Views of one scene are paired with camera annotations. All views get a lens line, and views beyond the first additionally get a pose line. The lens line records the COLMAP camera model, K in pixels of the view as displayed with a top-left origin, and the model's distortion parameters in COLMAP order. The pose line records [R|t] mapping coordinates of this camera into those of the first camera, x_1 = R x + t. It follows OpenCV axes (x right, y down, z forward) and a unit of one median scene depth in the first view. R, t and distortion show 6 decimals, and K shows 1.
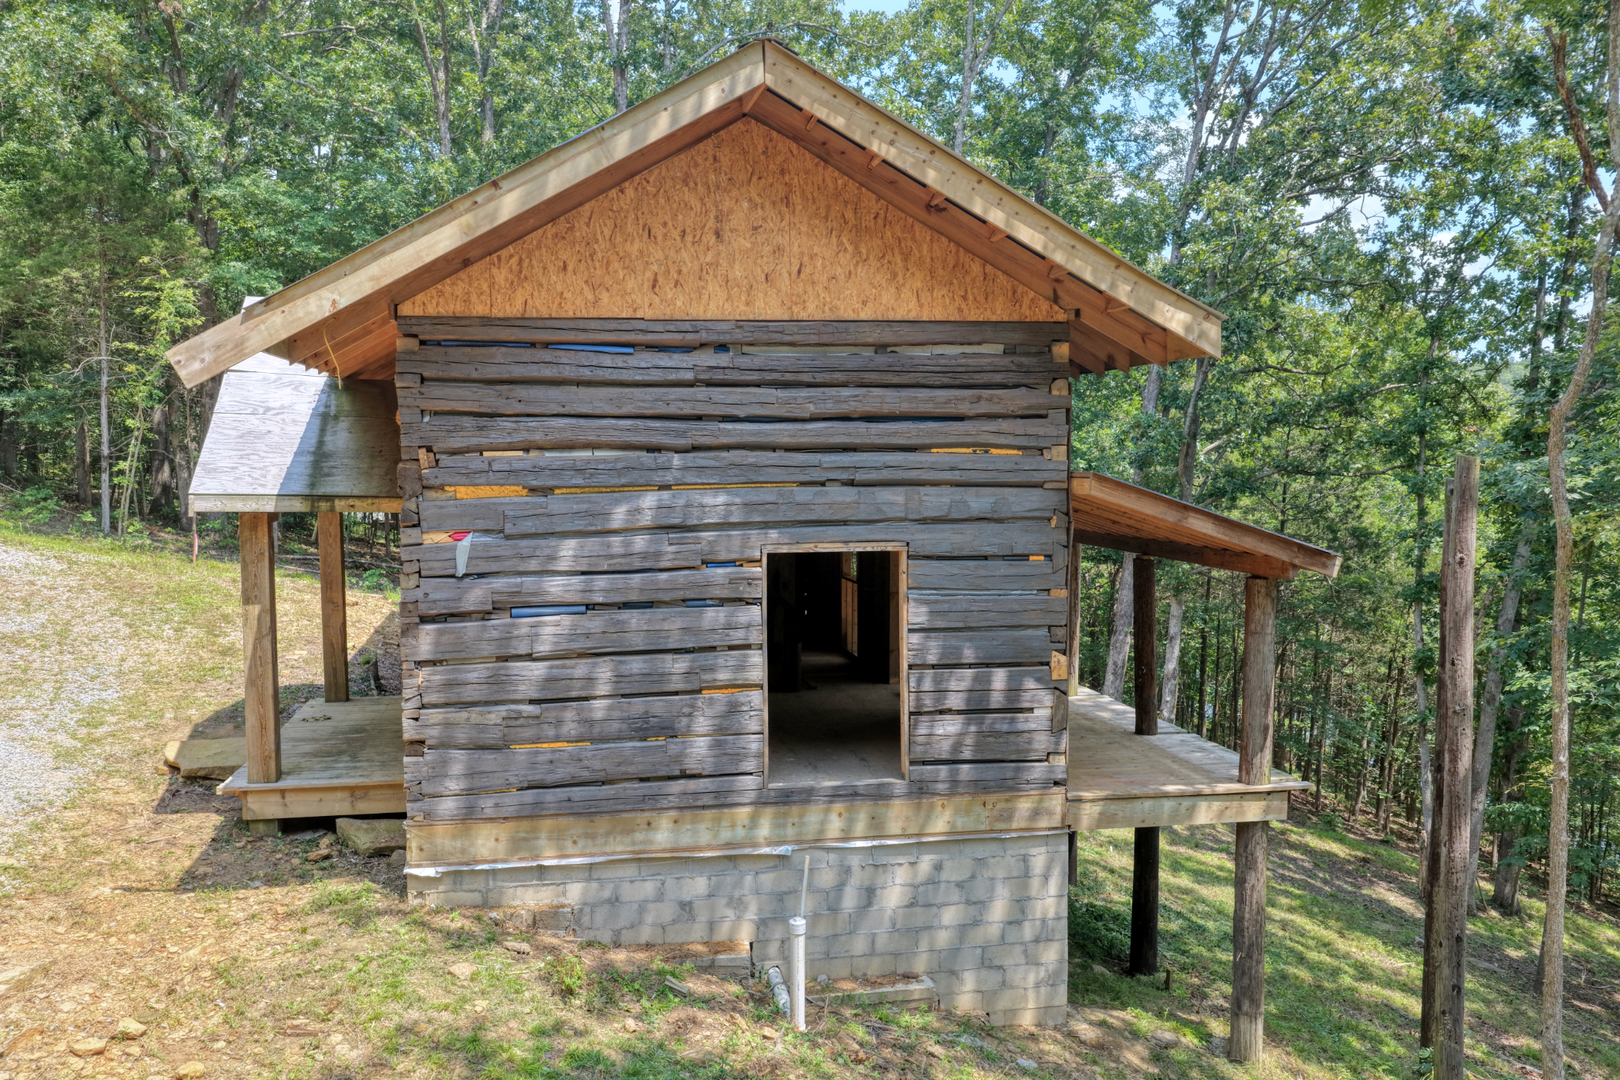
lens RADIAL K [[1352.6, 0, 816.7], [0, 1352.6, 545.5], [0, 0, 1]] dist [-0.016549, 0.046762]
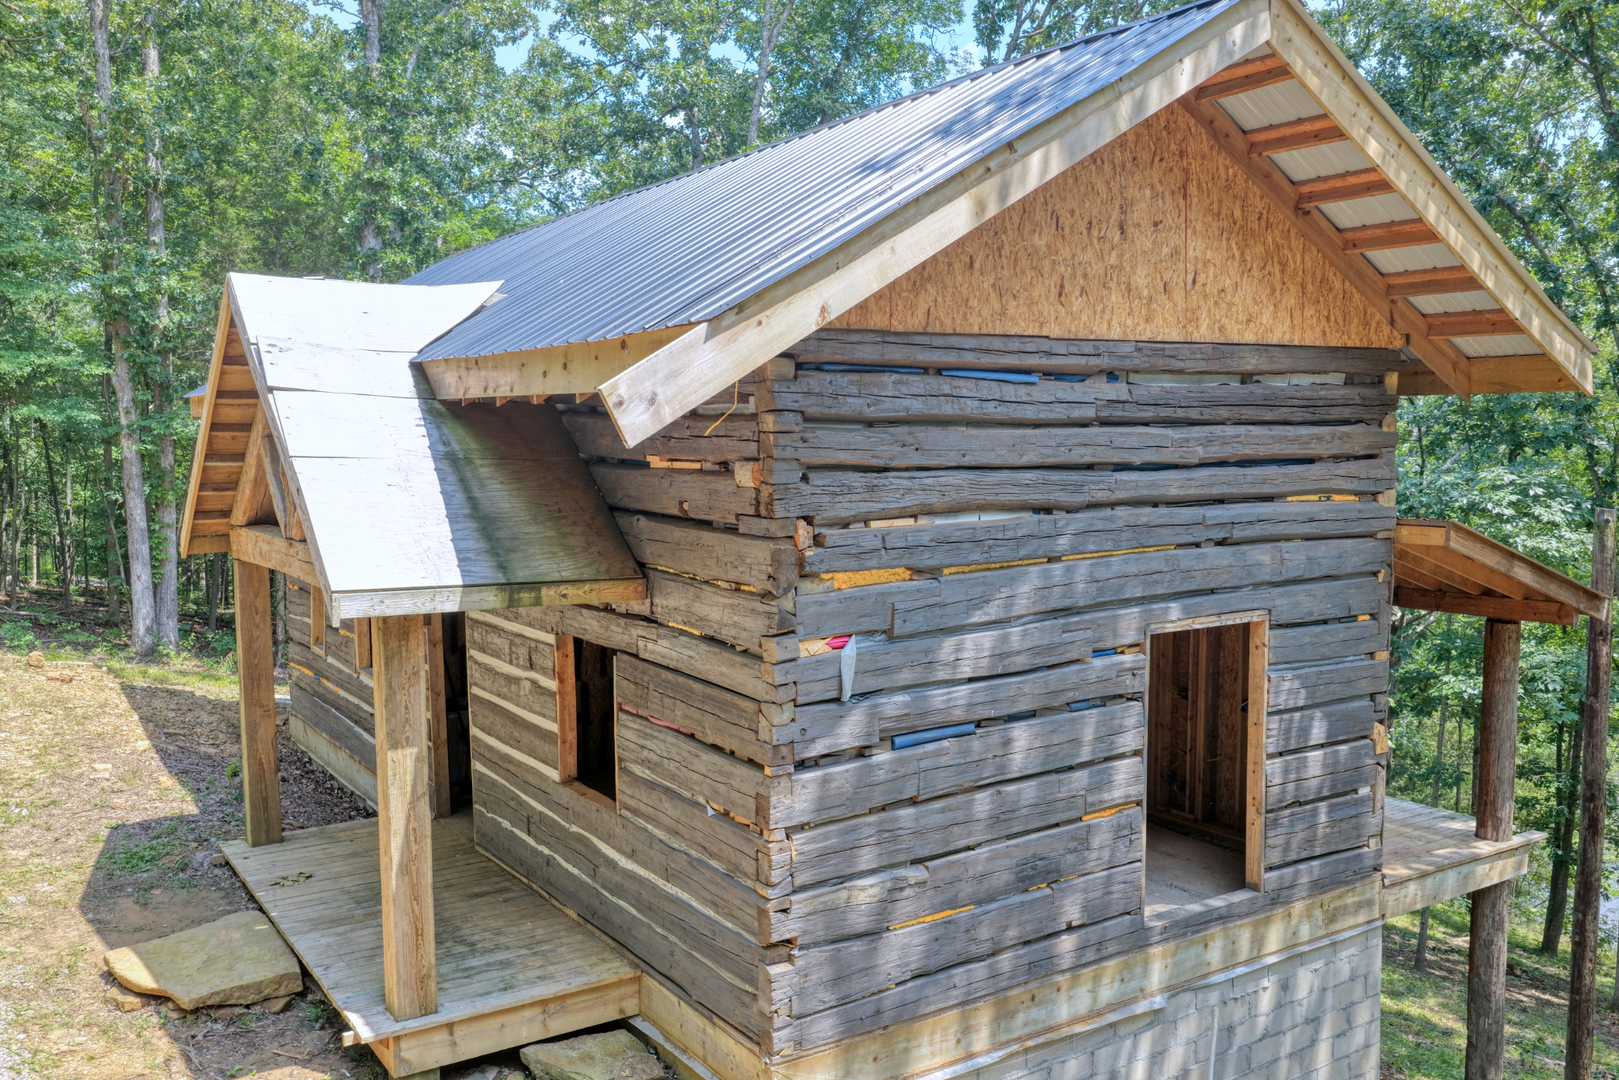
lens RADIAL K [[1351.8, 0, 815.1], [0, 1351.8, 544.8], [0, 0, 1]] dist [-0.016549, 0.046762]
pose [[0.923554, -0.035266, 0.381844, -0.504493], [0.029959, 0.999354, 0.019836, -0.066890], [-0.382297, -0.006880, 0.924014, 0.334096]]
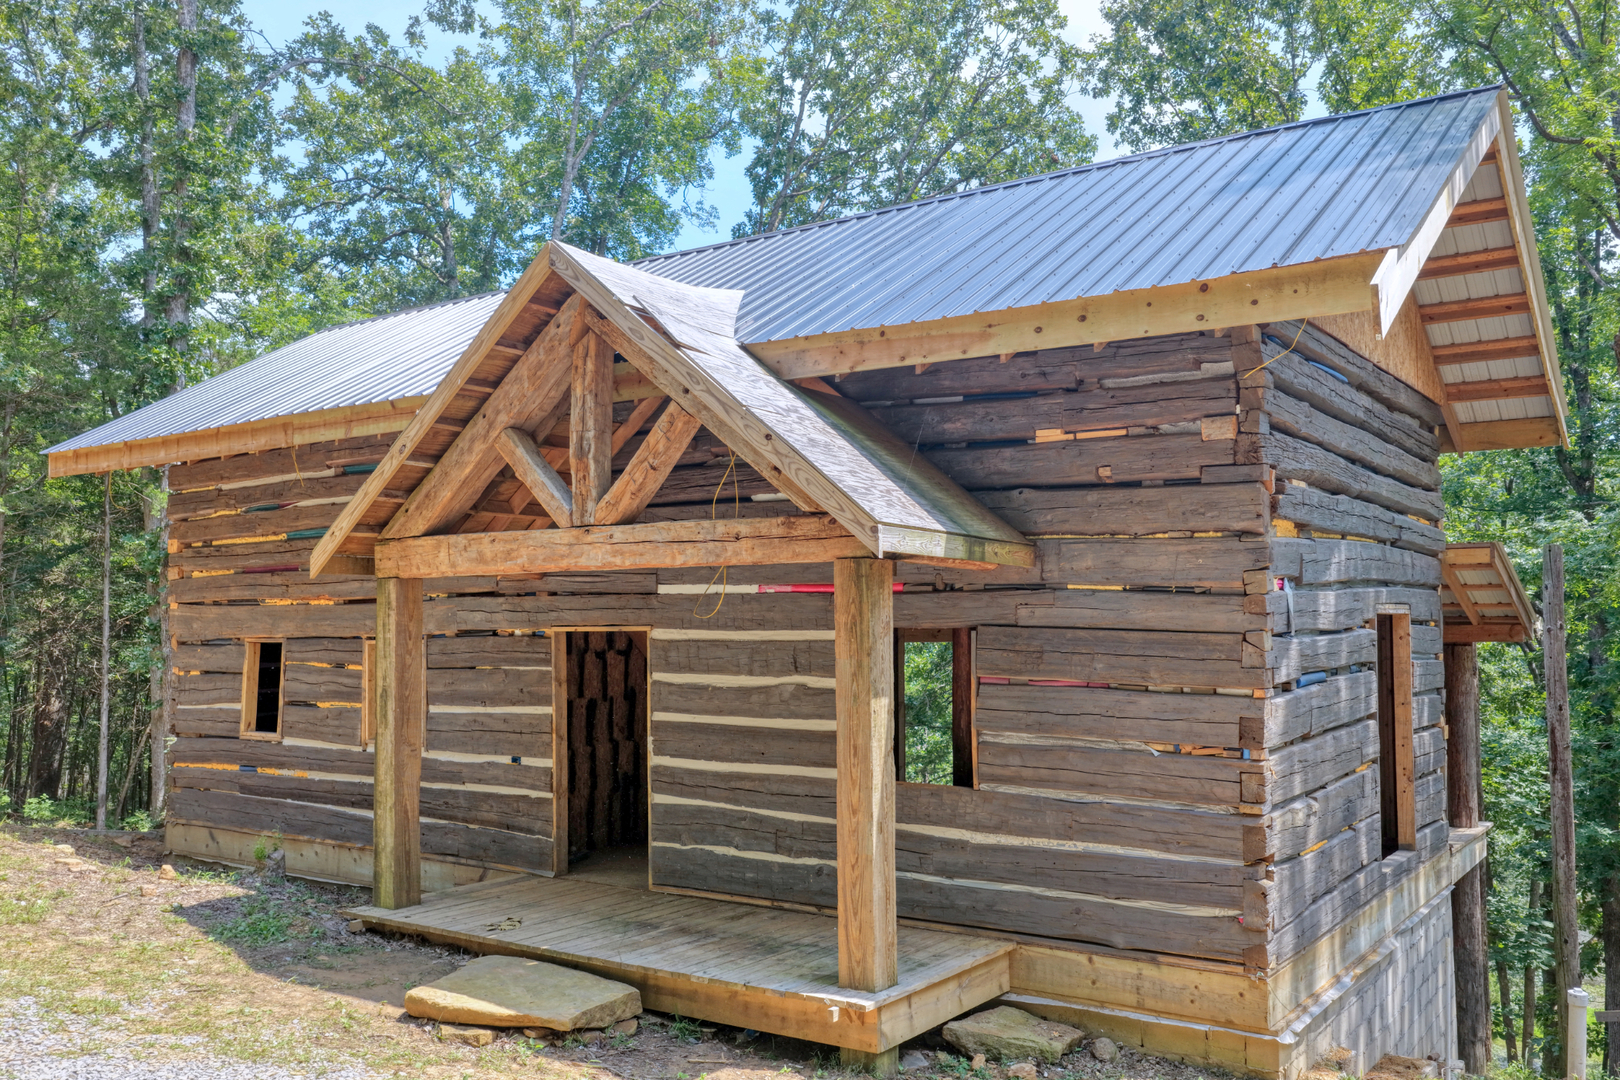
lens RADIAL K [[1352.6, 0, 815.1], [0, 1352.6, 536.2], [0, 0, 1]] dist [-0.016549, 0.046762]
pose [[0.718248, 0.044691, 0.694350, -0.935789], [0.048975, 0.992213, -0.114523, 0.039485], [-0.694061, 0.116262, 0.710466, 0.584547]]
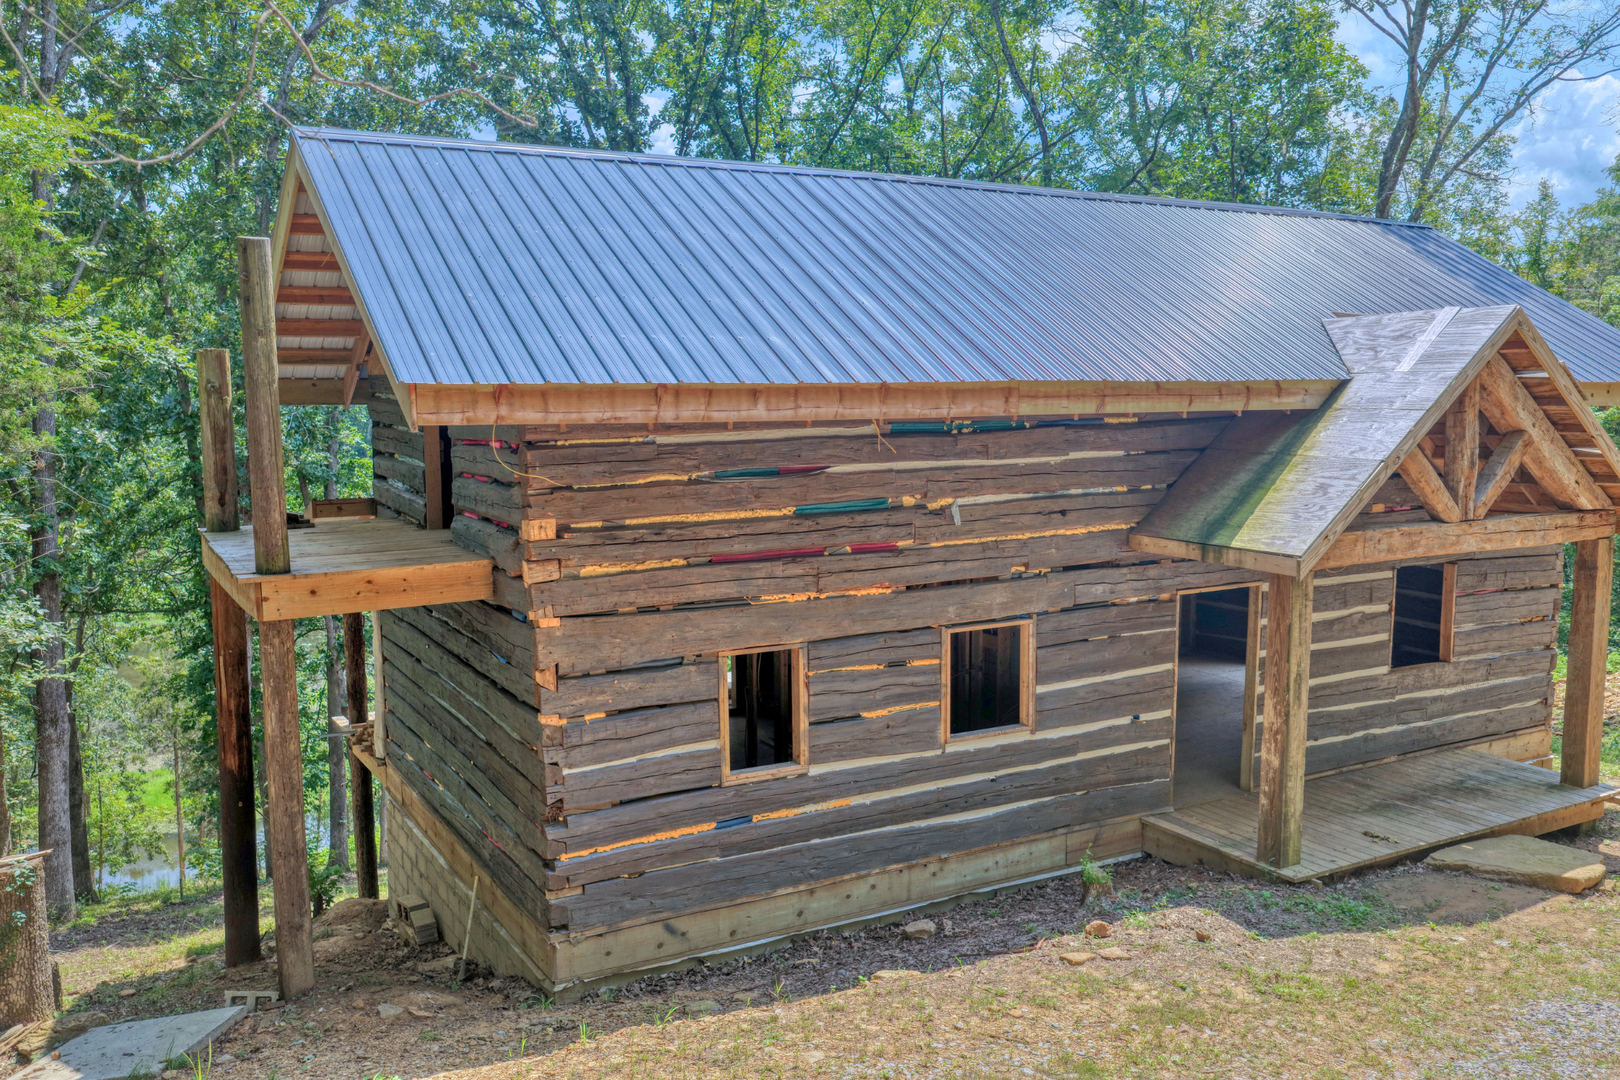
lens RADIAL K [[1352.6, 0, 810.0], [0, 1352.6, 548.7], [0, 0, 1]] dist [-0.016549, 0.046762]
pose [[-0.318139, -0.110395, 0.941595, -1.298712], [0.069251, 0.987838, 0.139214, -0.220351], [-0.945512, 0.109496, -0.306625, 2.030937]]
